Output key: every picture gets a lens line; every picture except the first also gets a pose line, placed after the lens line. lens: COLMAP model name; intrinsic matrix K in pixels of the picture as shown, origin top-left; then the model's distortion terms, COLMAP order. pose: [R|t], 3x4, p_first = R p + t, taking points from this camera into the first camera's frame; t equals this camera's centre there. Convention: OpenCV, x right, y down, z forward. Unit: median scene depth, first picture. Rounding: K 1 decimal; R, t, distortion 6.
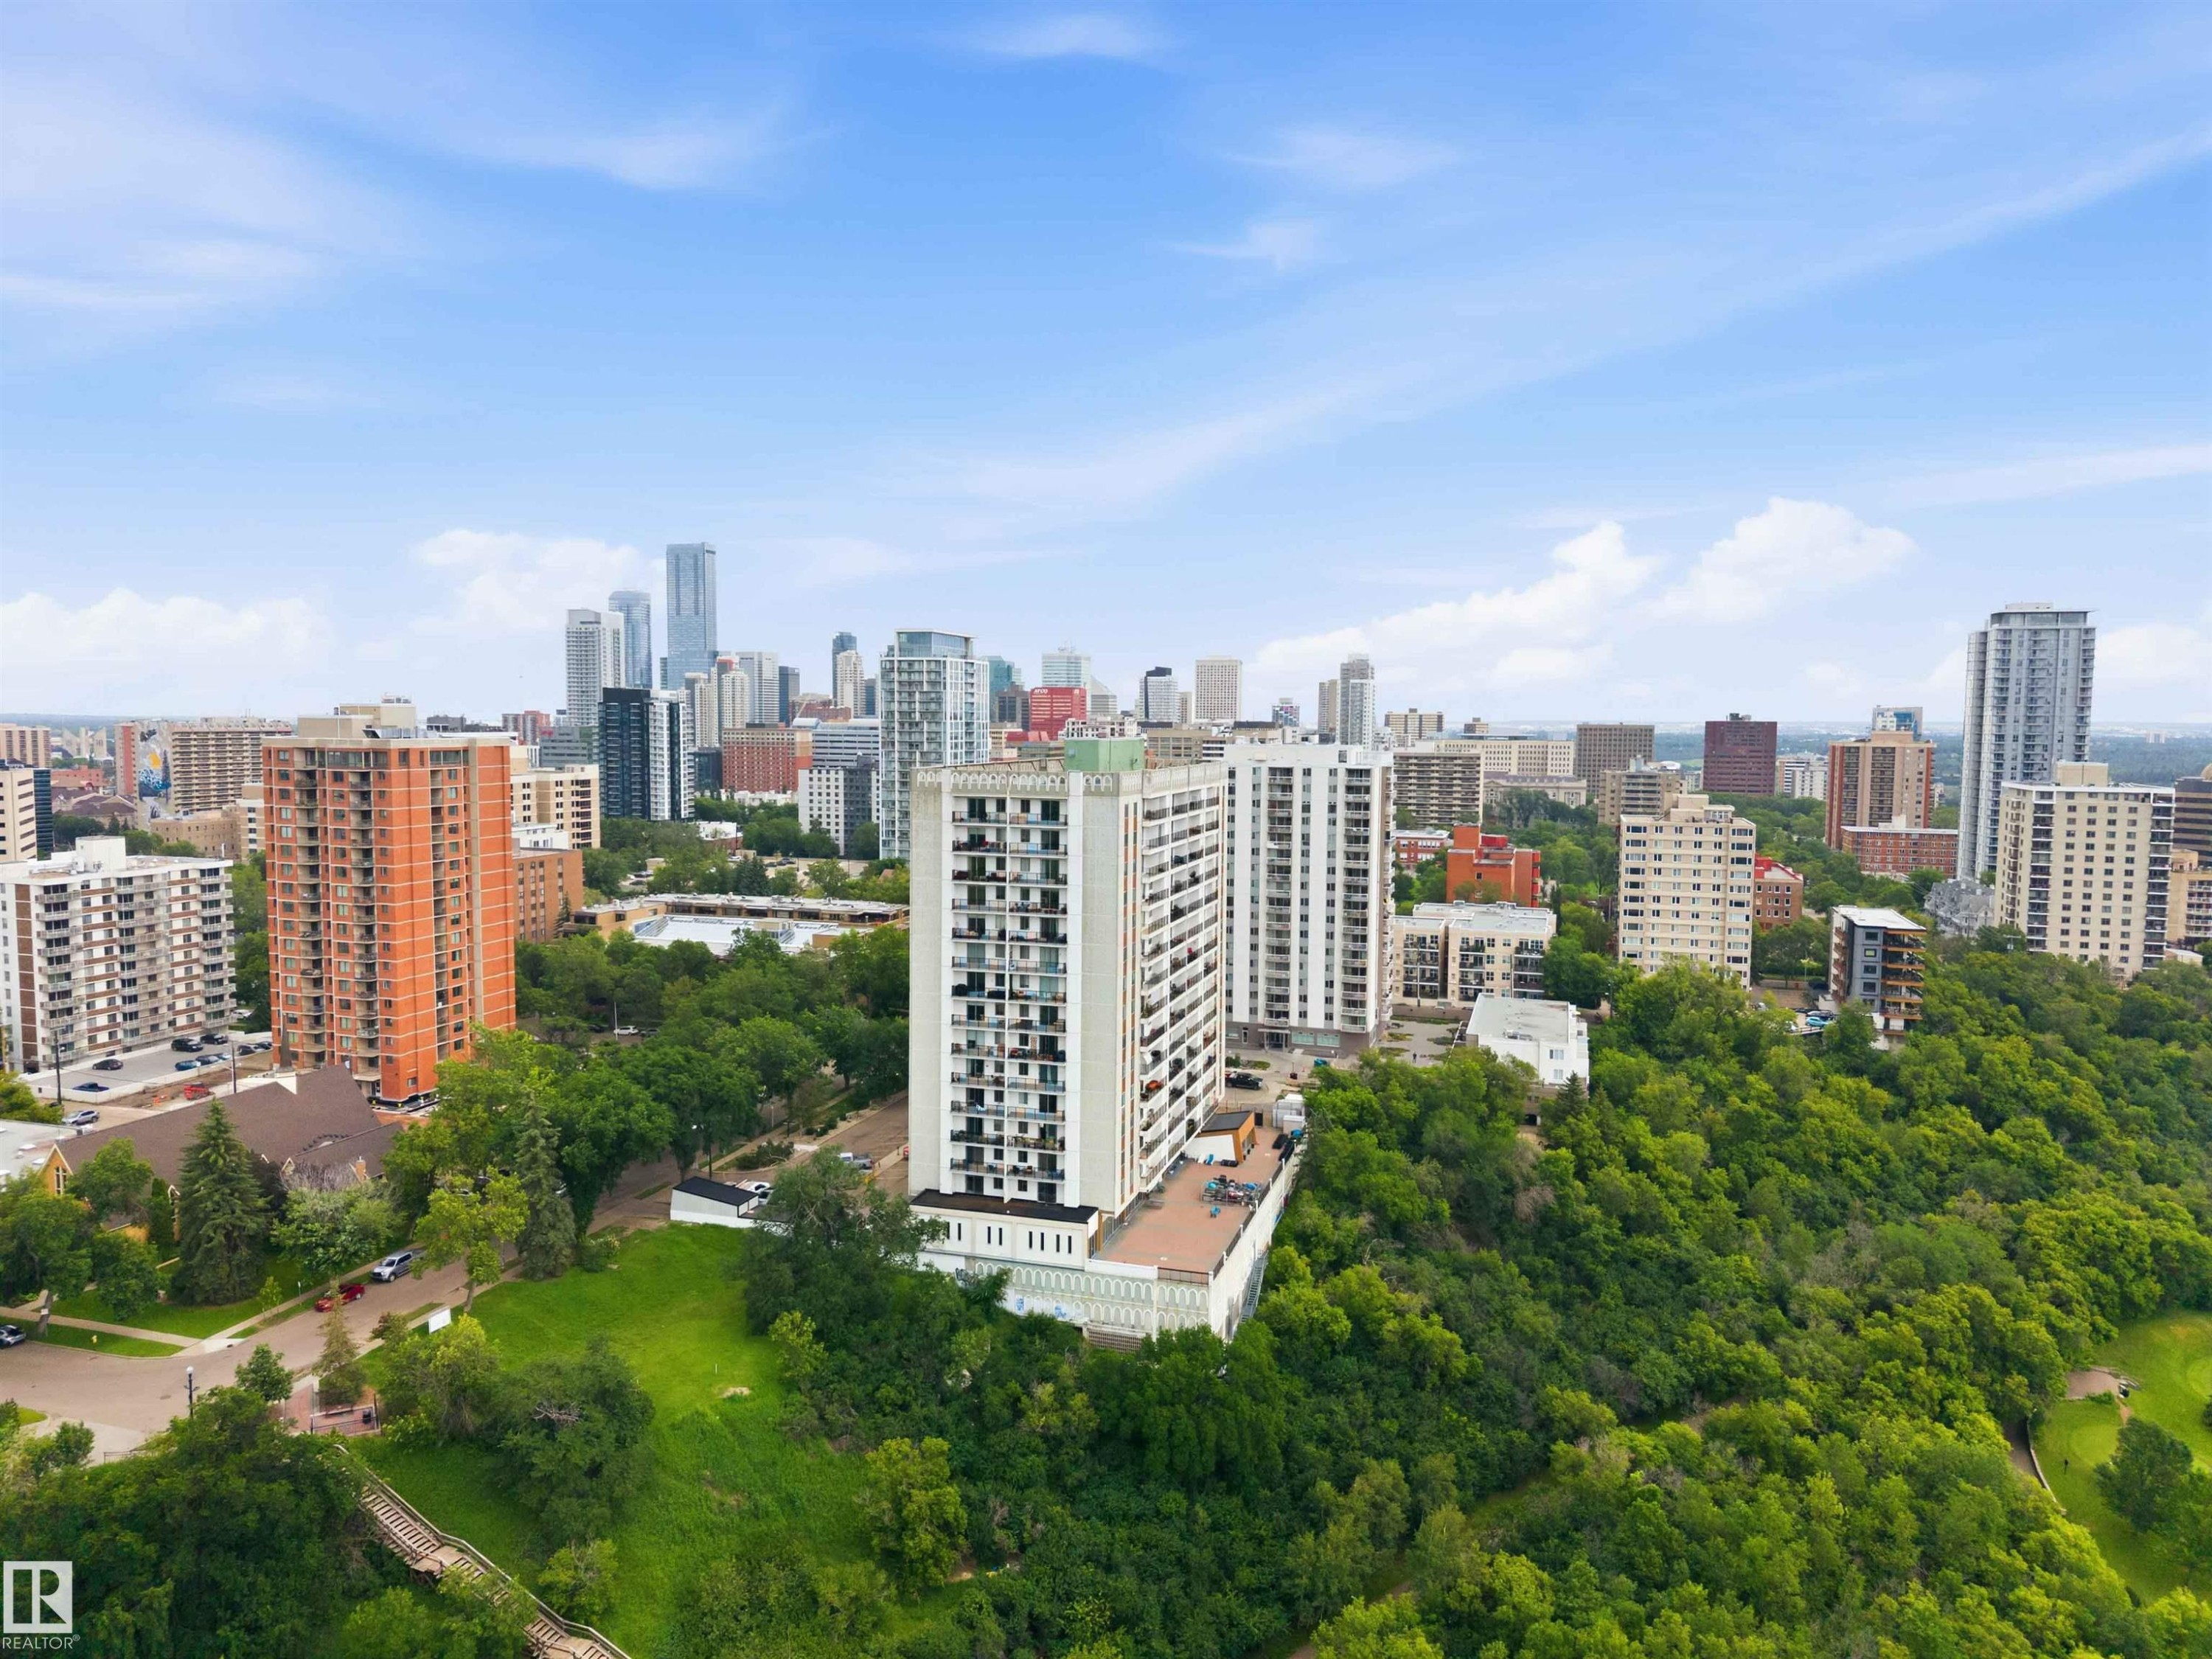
lens RADIAL K [[1489.8, 0, 1122.7], [0, 1489.8, 823.3], [0, 0, 1]] dist [0.036760, -0.036186]
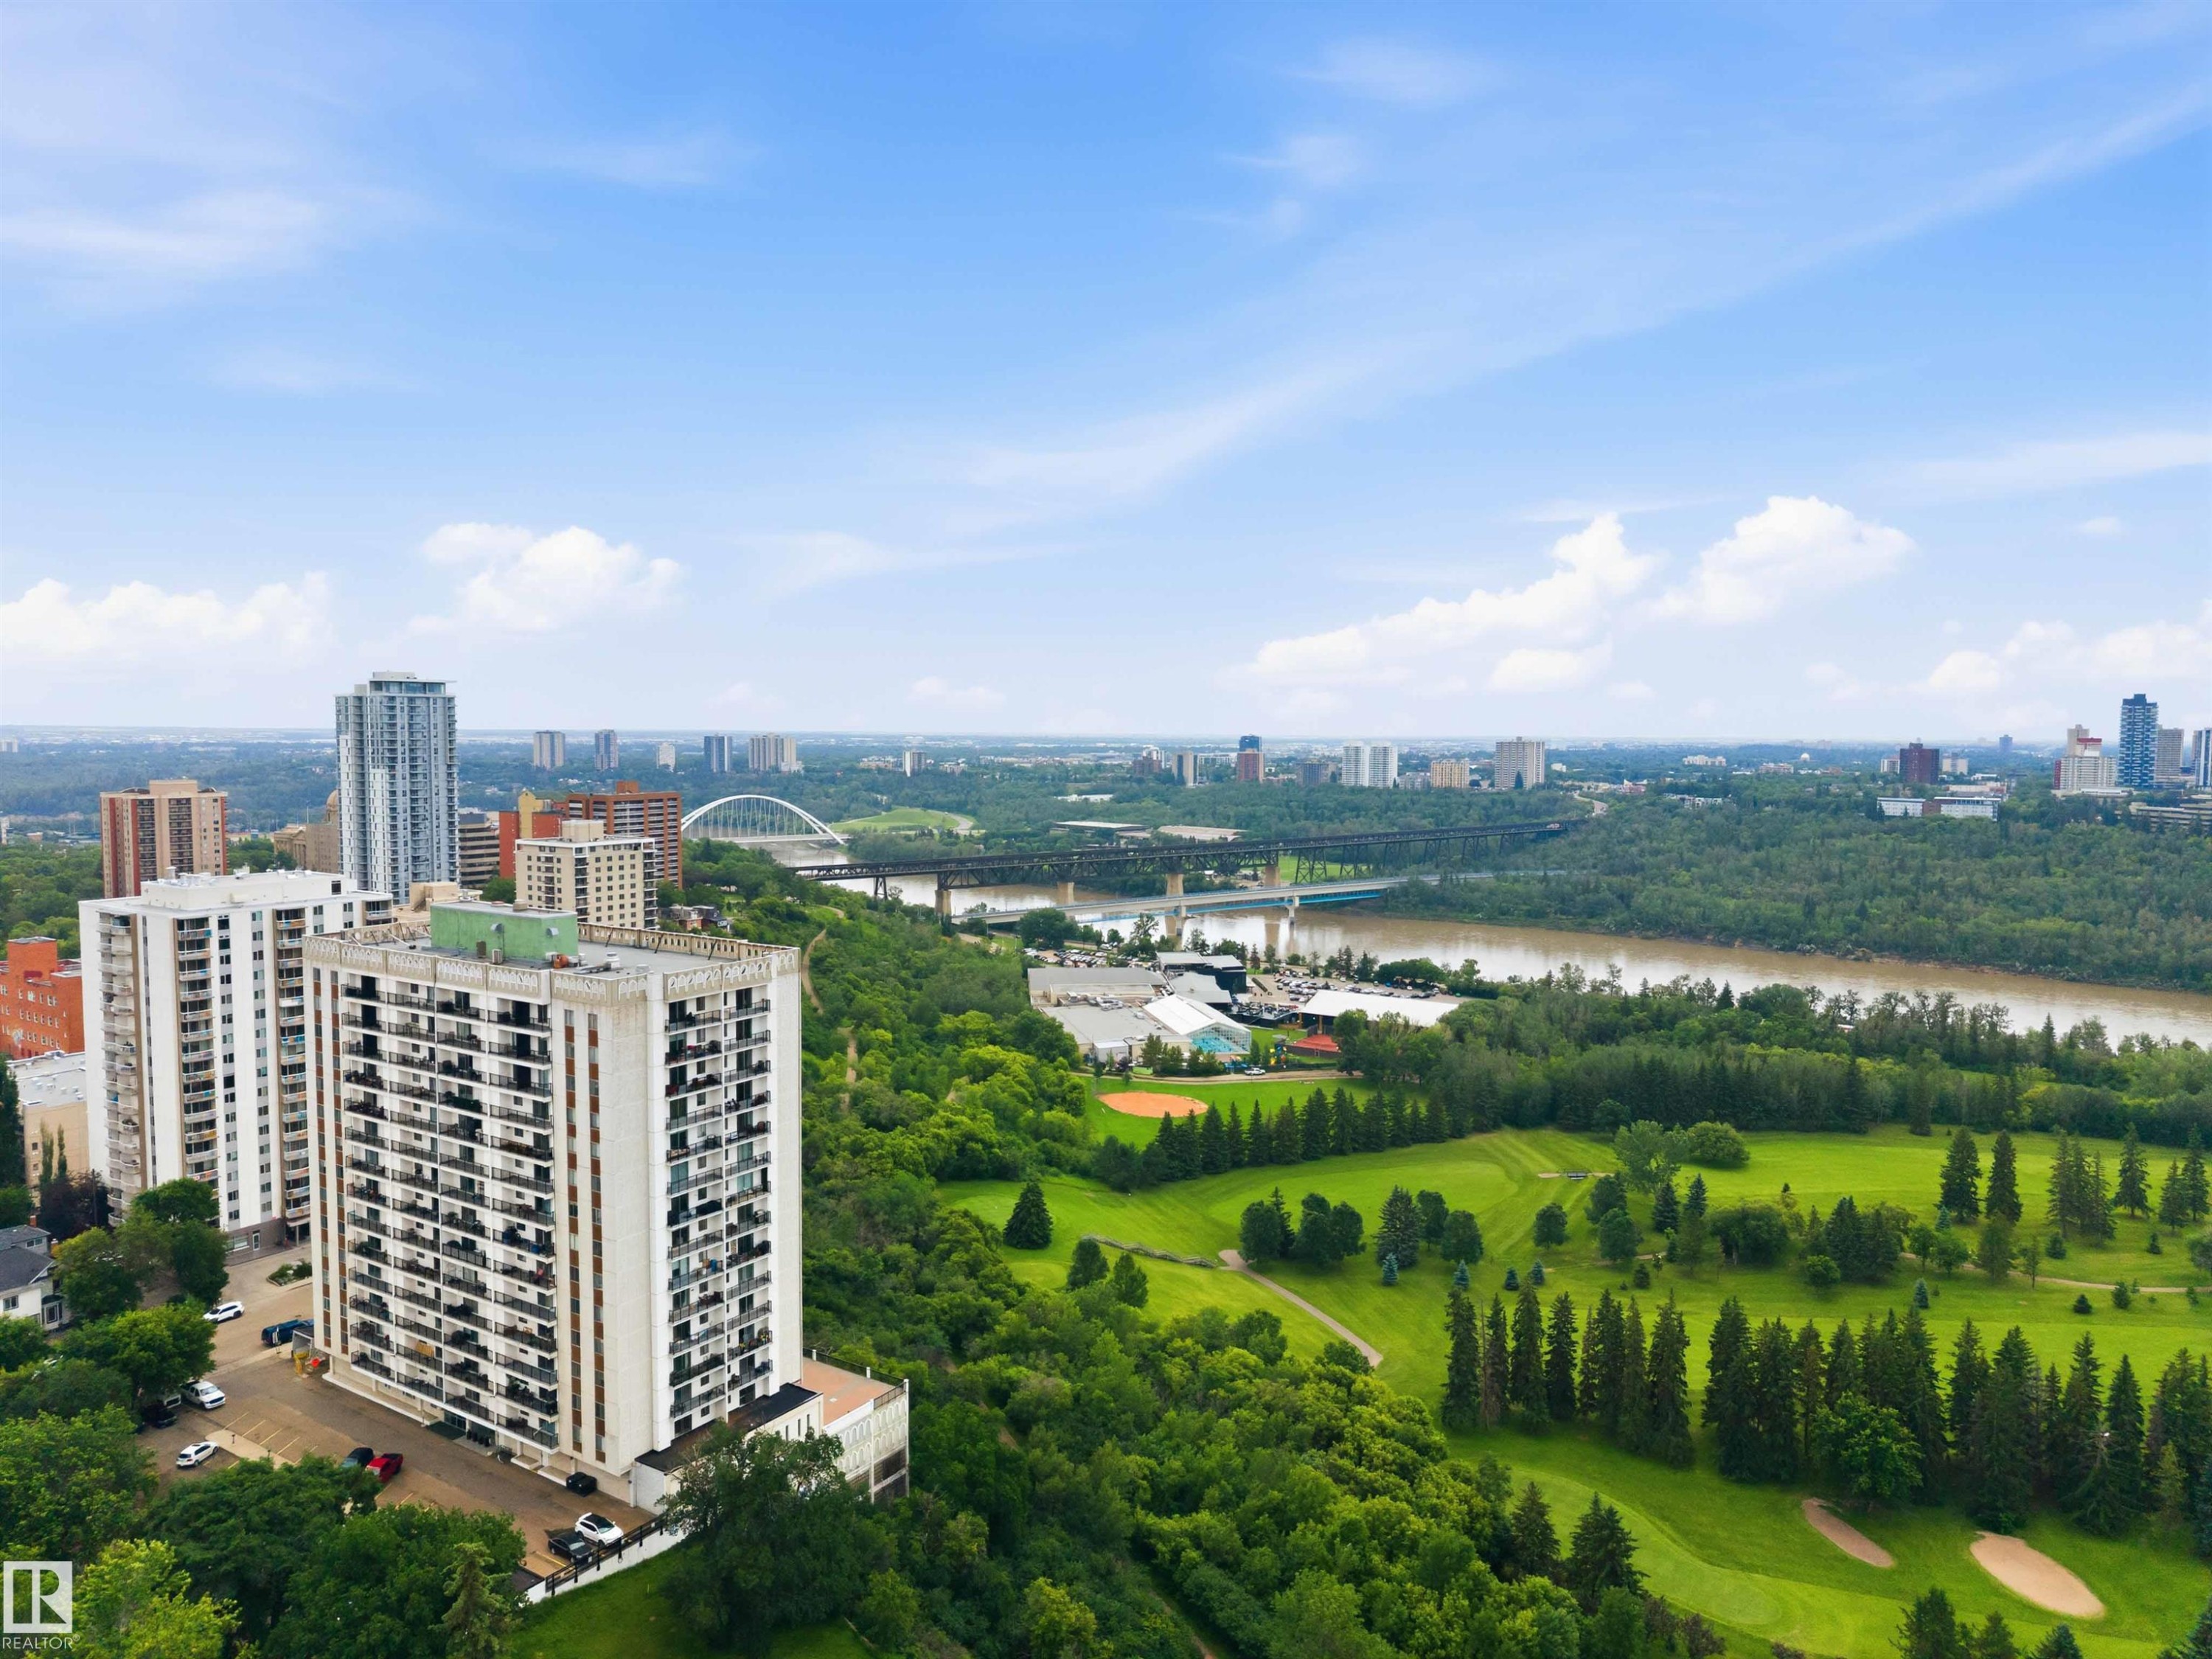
lens RADIAL K [[1489.8, 0, 1086.8], [0, 1489.8, 827.7], [0, 0, 1]] dist [0.036760, -0.036186]
pose [[0.296177, -0.069889, 0.952573, -0.562175], [0.066262, 0.996420, 0.052504, -0.097690], [-0.952832, 0.047569, 0.299747, 0.314238]]
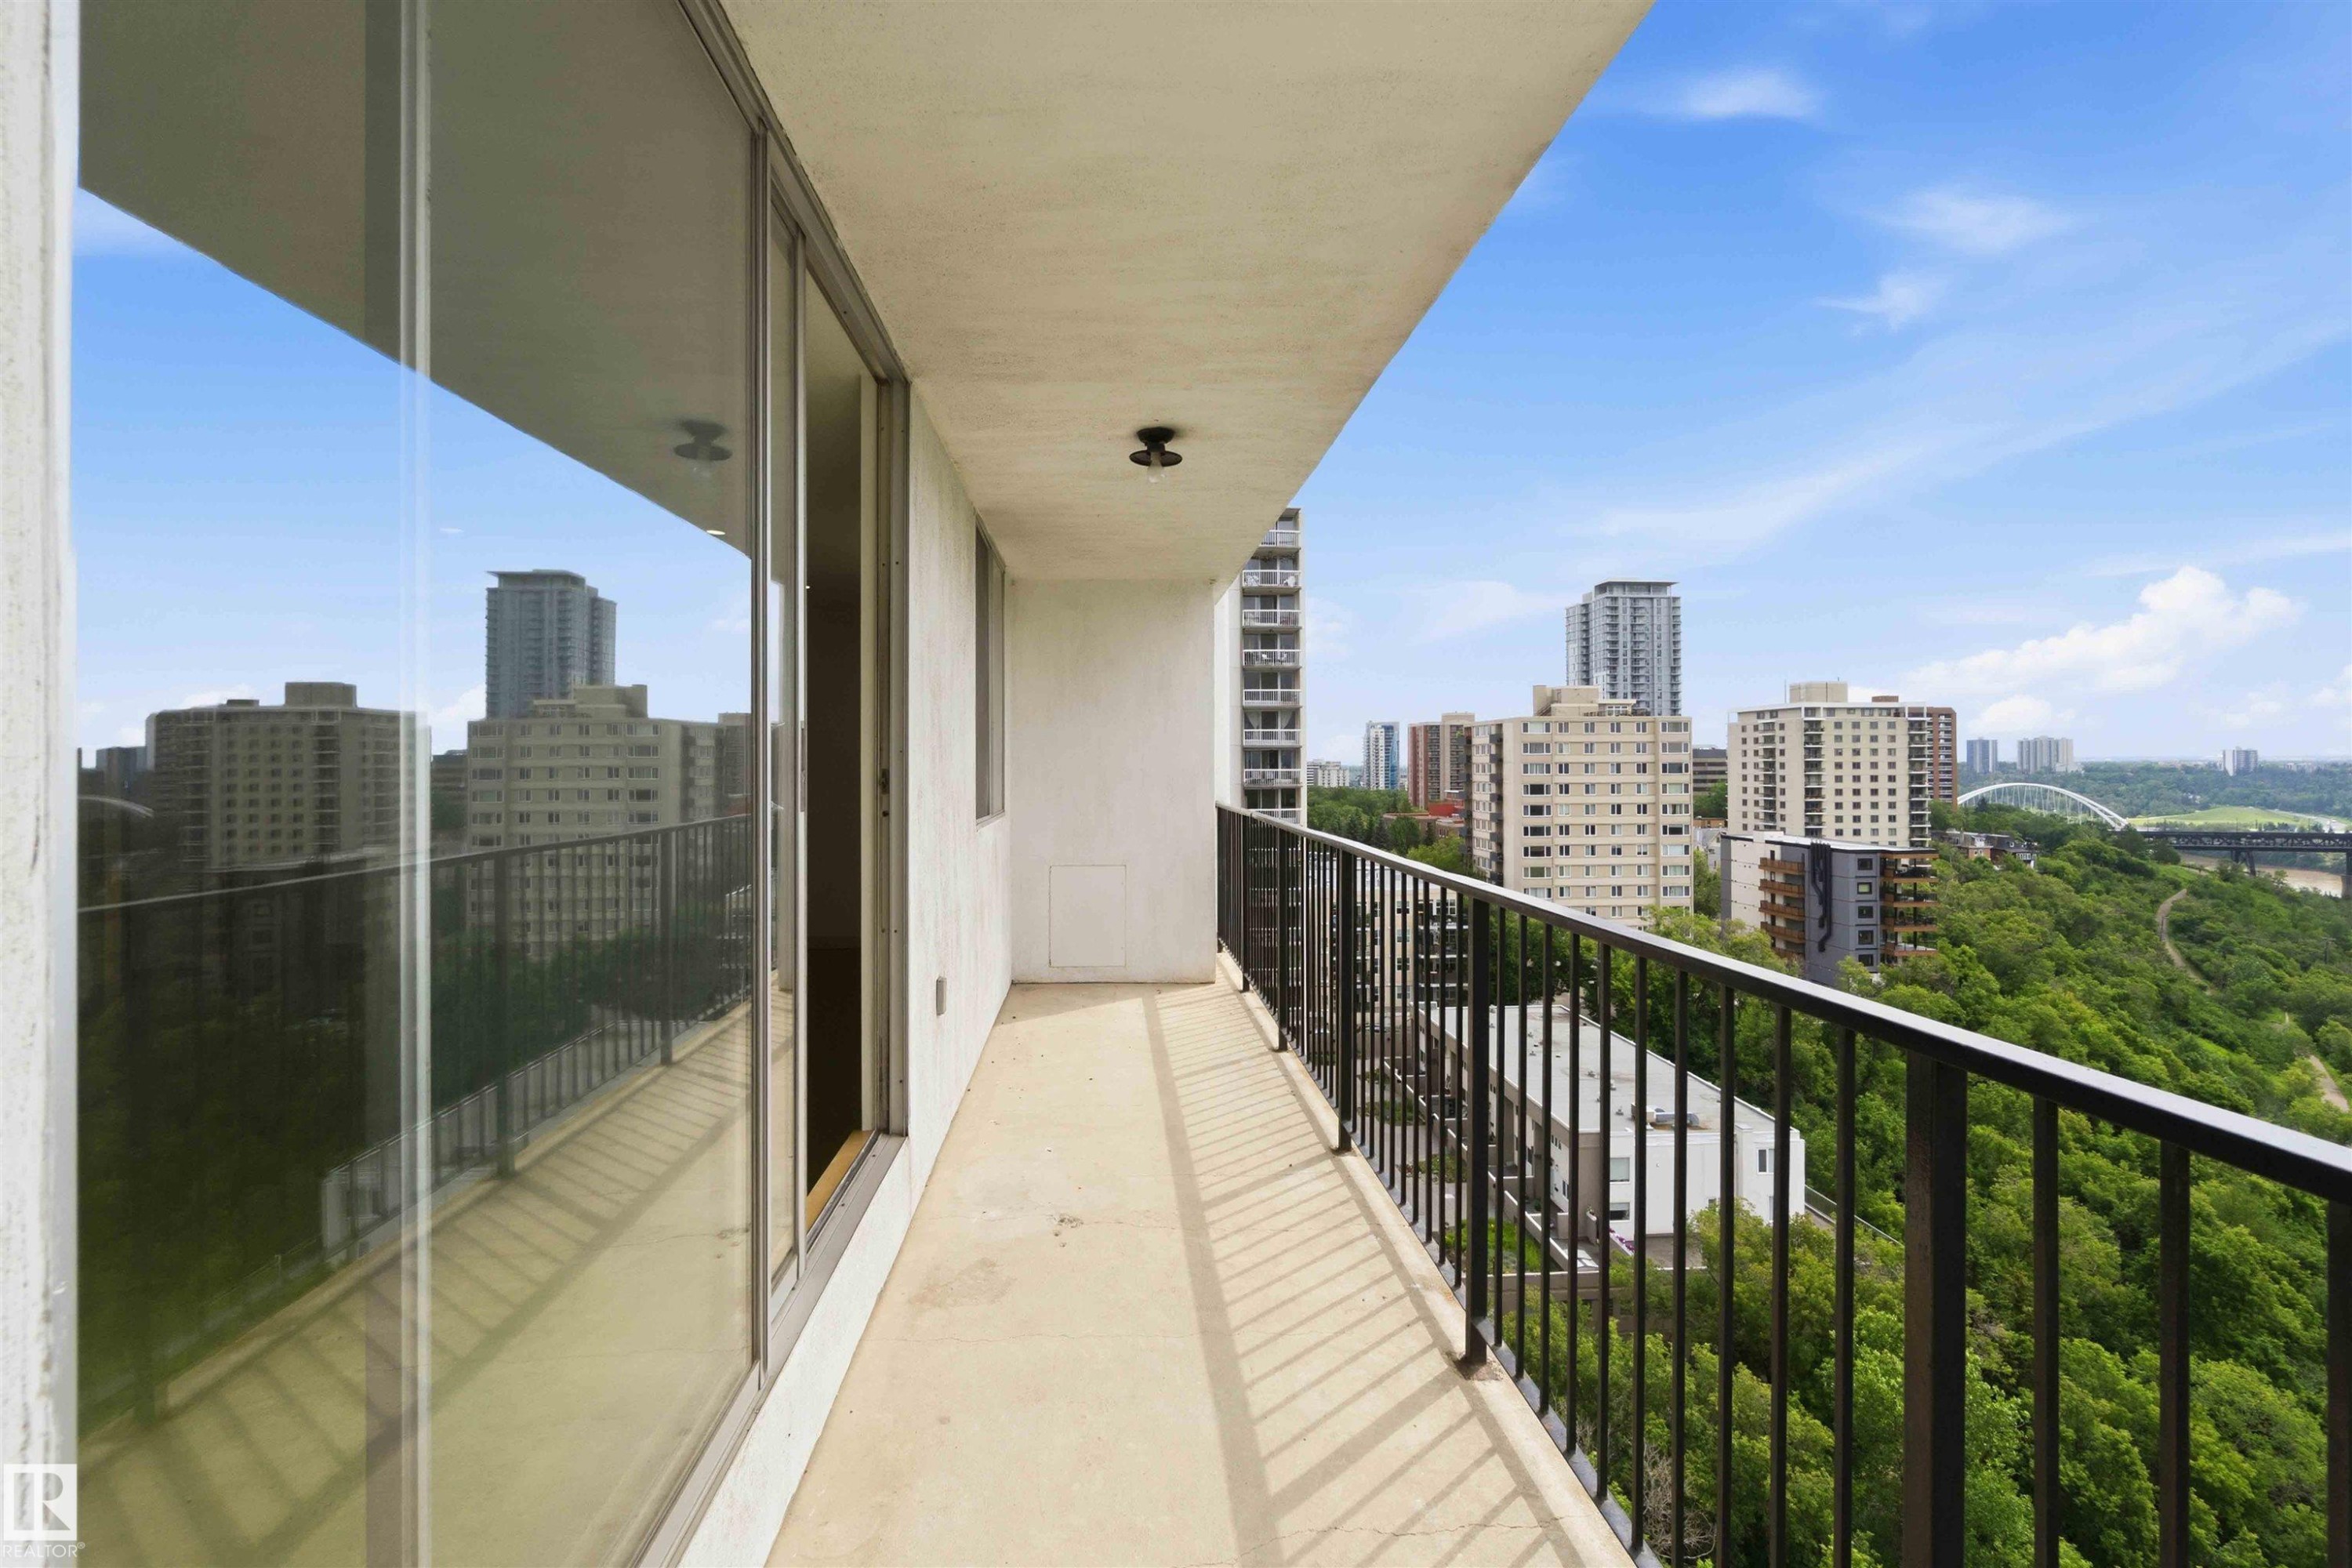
lens RADIAL K [[1027.9, 0, 1186.4], [0, 1027.9, 763.1], [0, 0, 1]] dist [-0.001383, 0.000252]
pose [[0.930753, -0.012242, 0.365443, 0.030880], [0.038443, 0.997176, -0.064508, 0.051401], [-0.363621, 0.074090, 0.928596, 0.731517]]
